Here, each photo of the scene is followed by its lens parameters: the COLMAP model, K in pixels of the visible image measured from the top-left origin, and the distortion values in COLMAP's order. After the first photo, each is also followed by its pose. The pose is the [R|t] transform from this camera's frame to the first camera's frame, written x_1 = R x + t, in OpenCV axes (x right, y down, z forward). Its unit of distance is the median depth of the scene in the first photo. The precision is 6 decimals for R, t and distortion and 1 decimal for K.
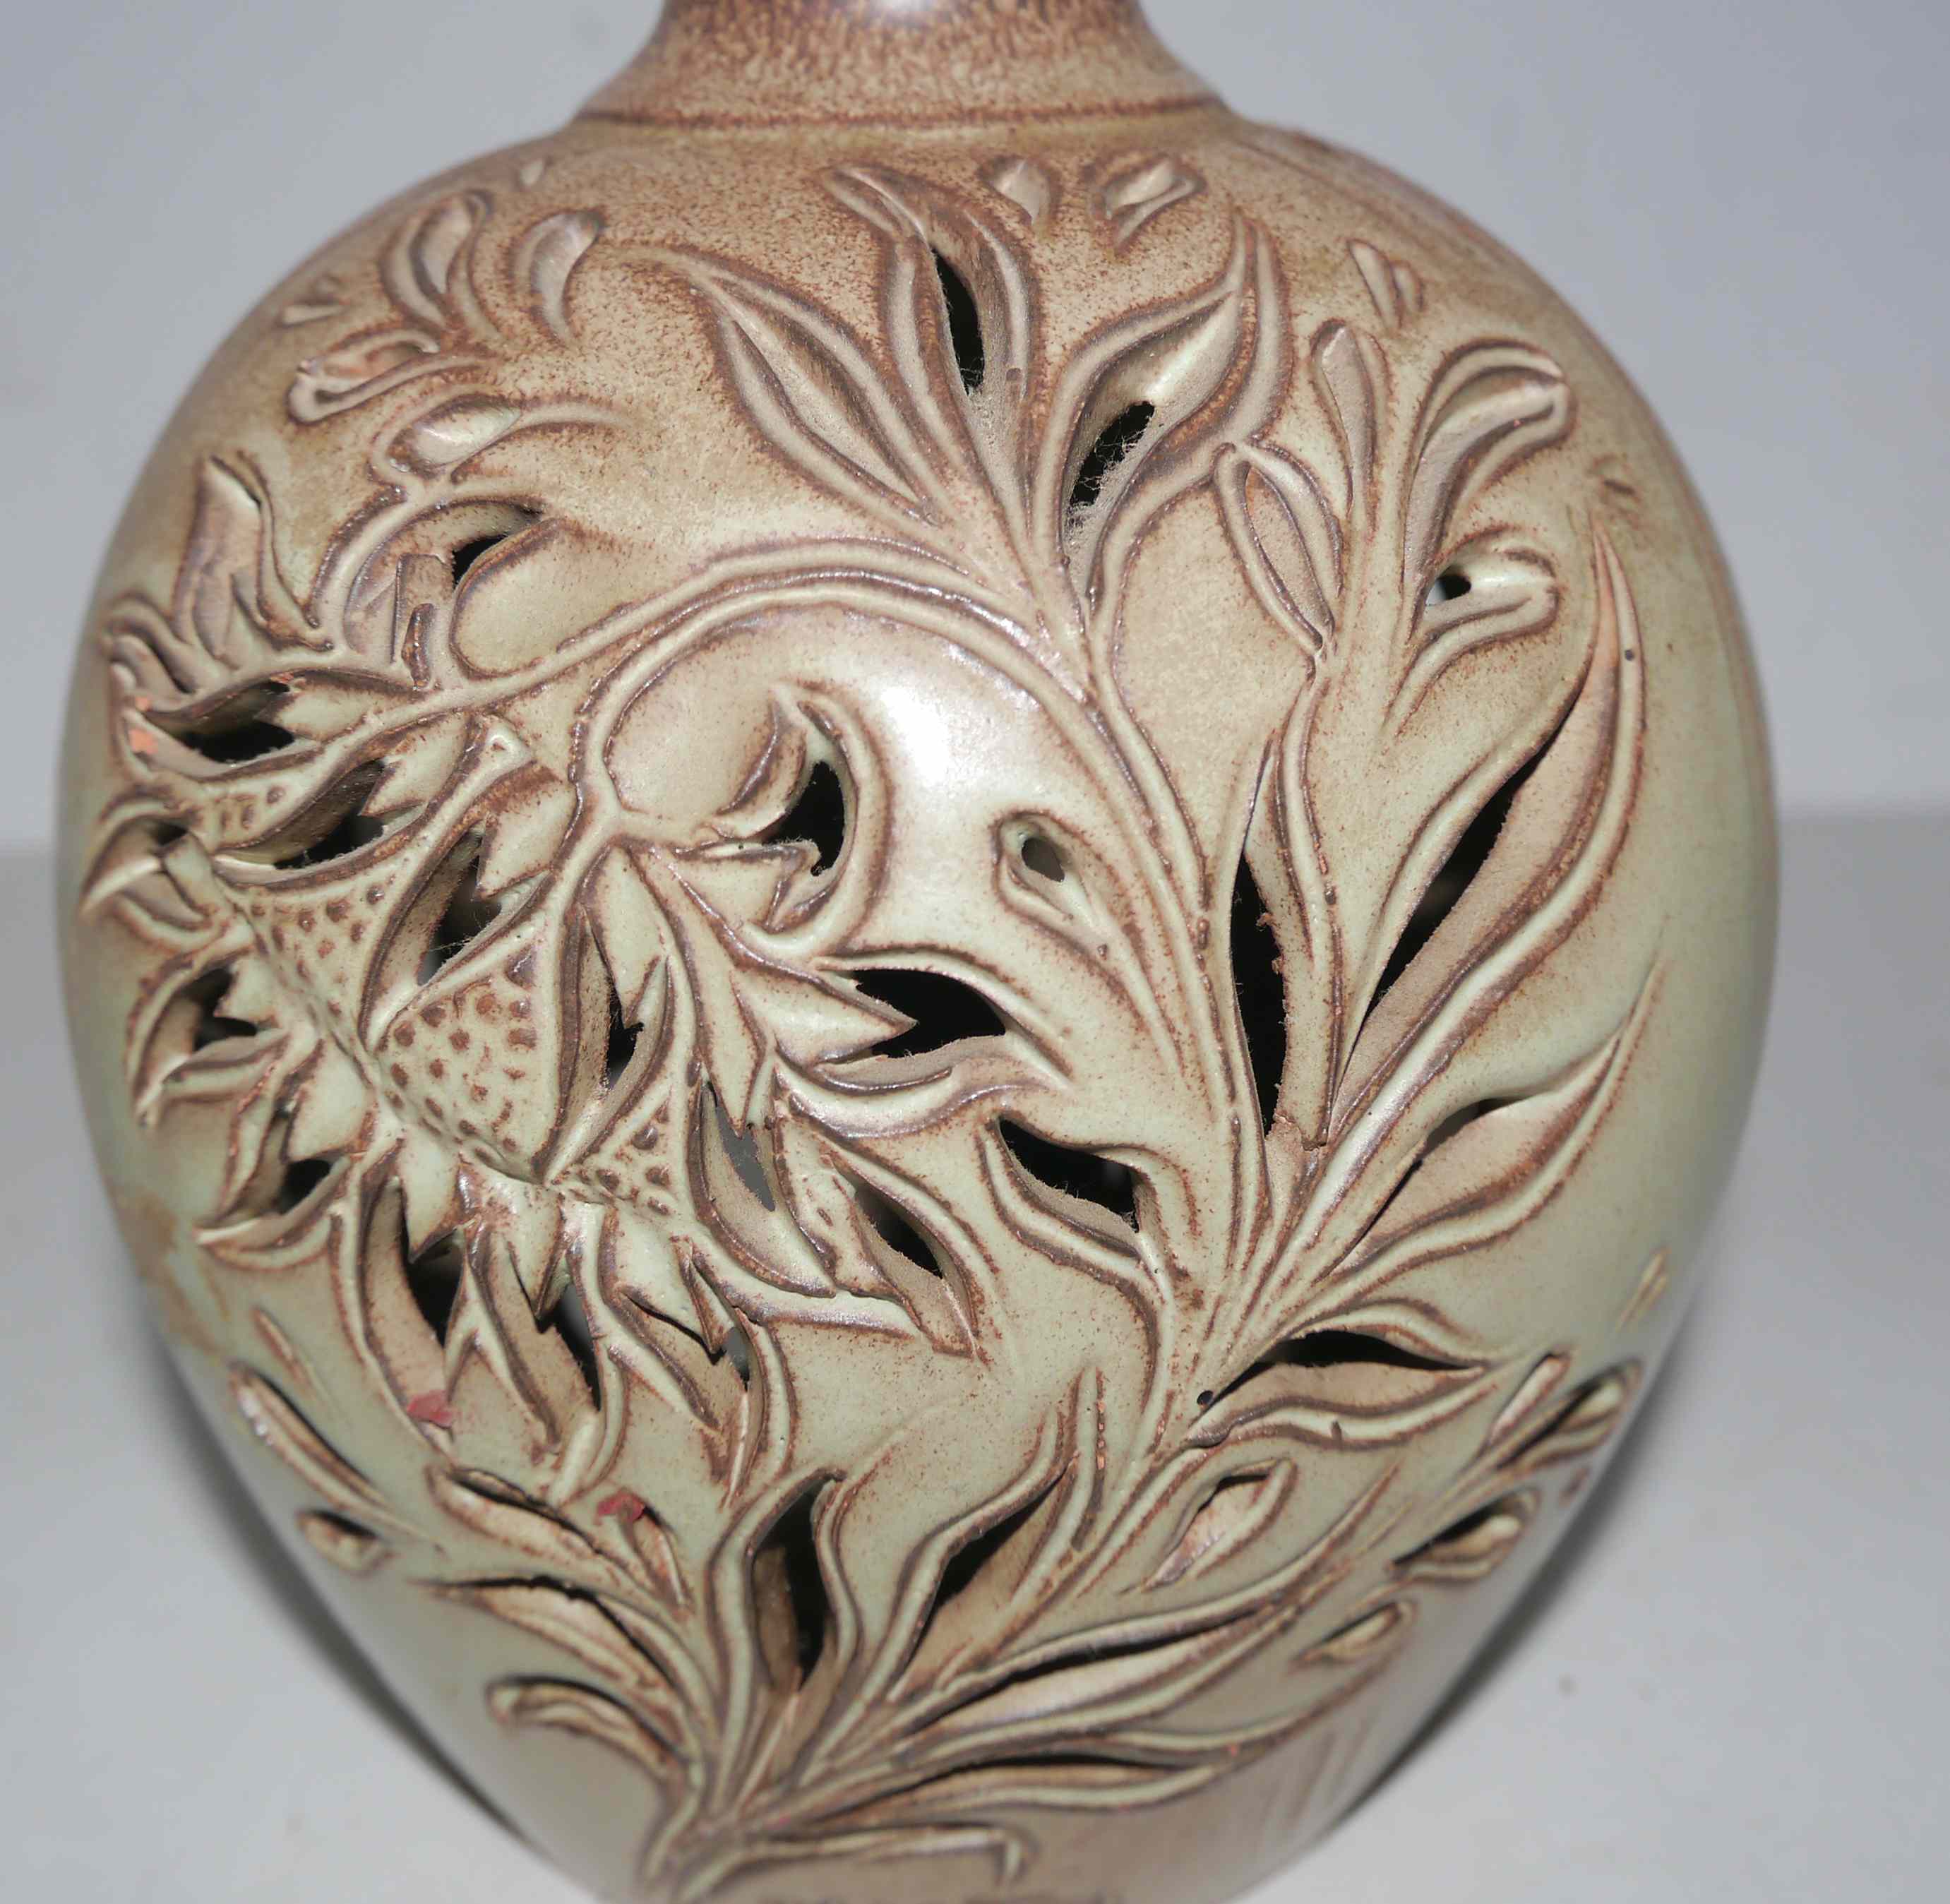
lens RADIAL K [[2643.3, 0, 905.2], [0, 2643.3, 951.8], [0, 0, 1]] dist [-0.001815, 0.032726]
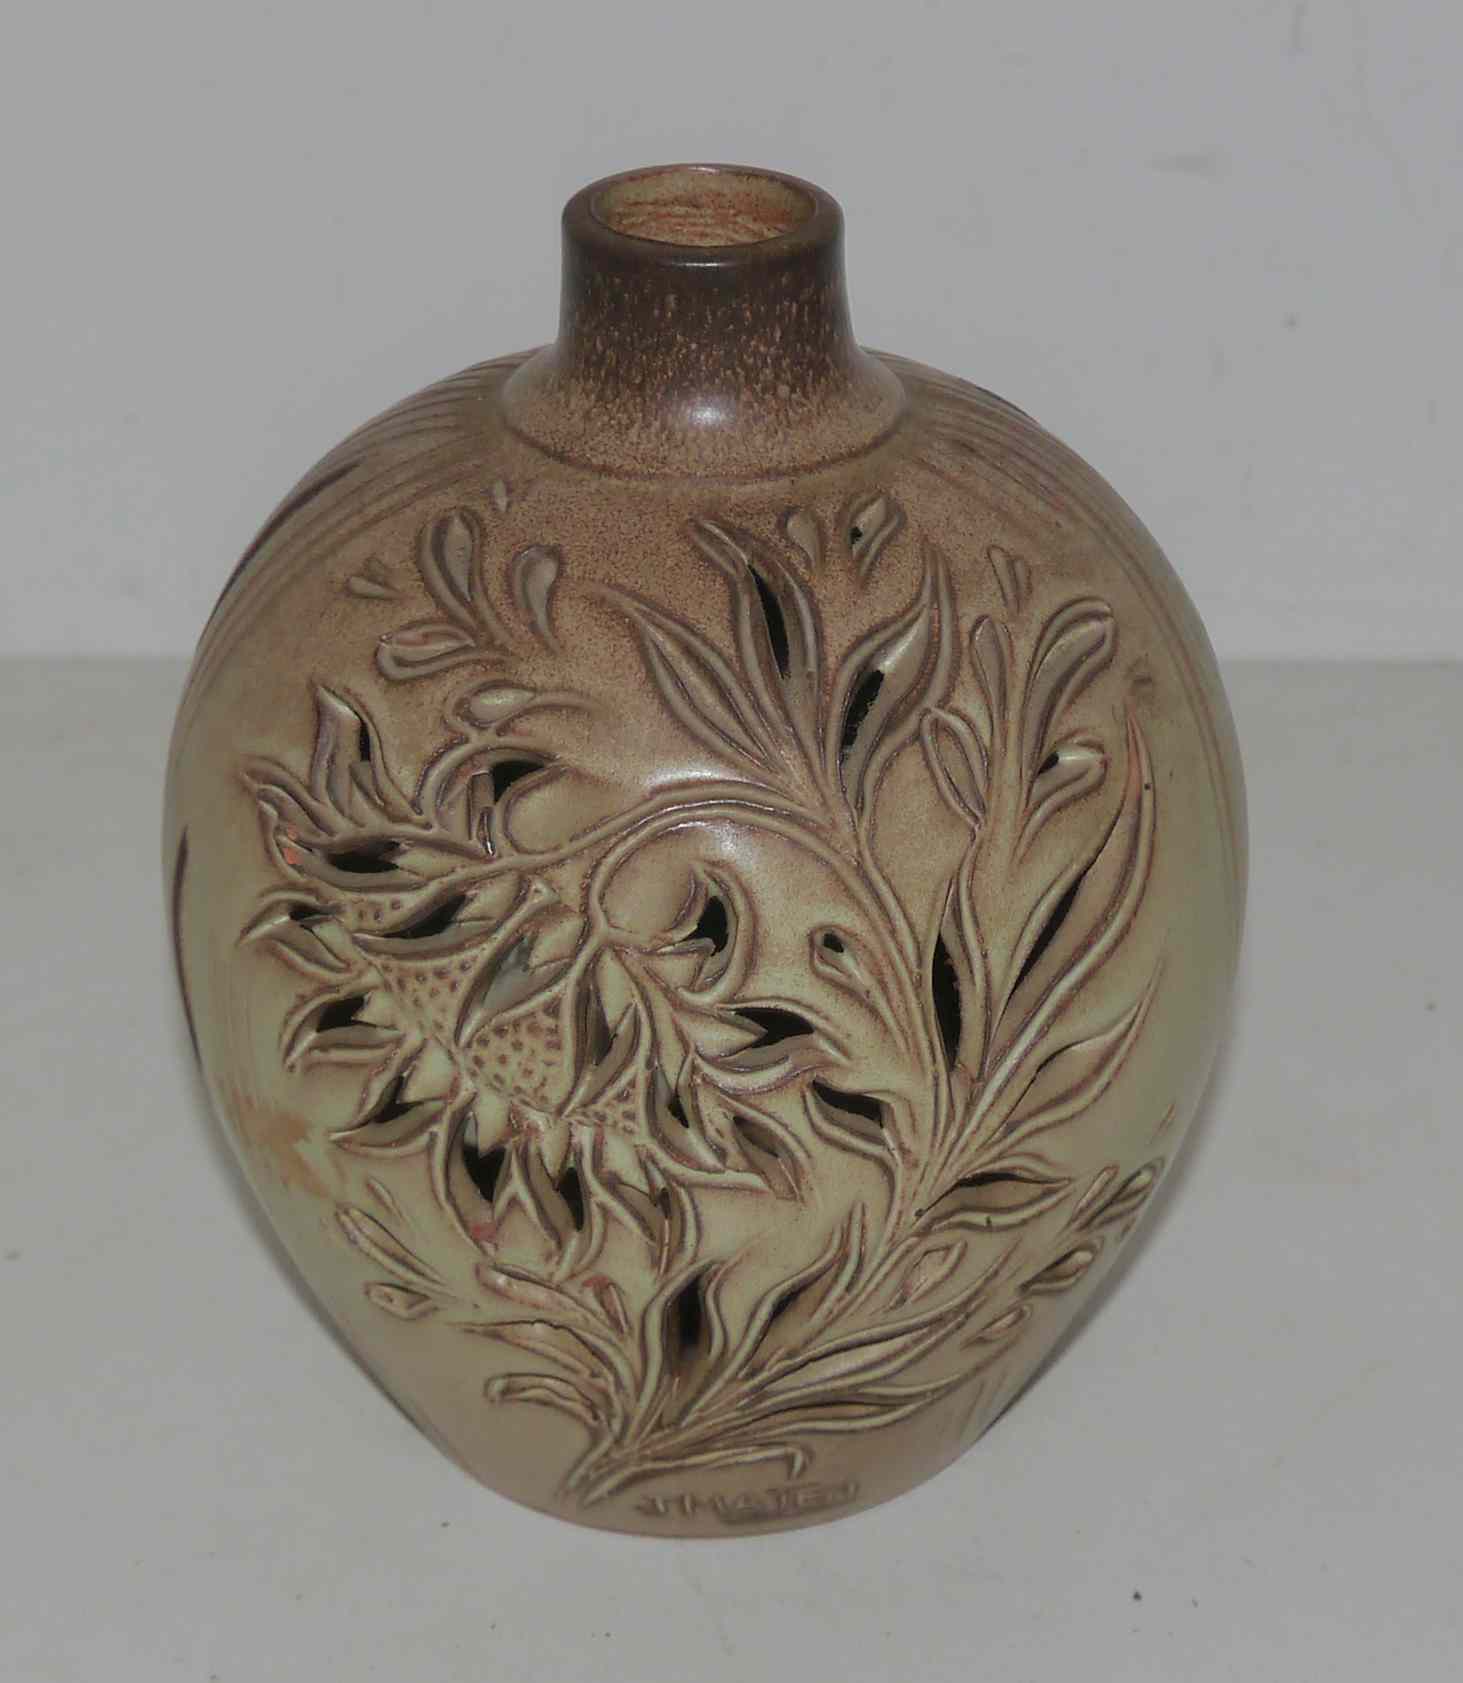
lens RADIAL K [[3772.5, 0, 731.5], [0, 3772.5, 841.5], [0, 0, 1]] dist [0.009104, 0.054507]
pose [[0.993579, -0.036374, 0.107138, -0.288953], [0.019532, 0.987840, 0.154244, -0.495381], [-0.111446, -0.151160, 0.982207, -1.531789]]
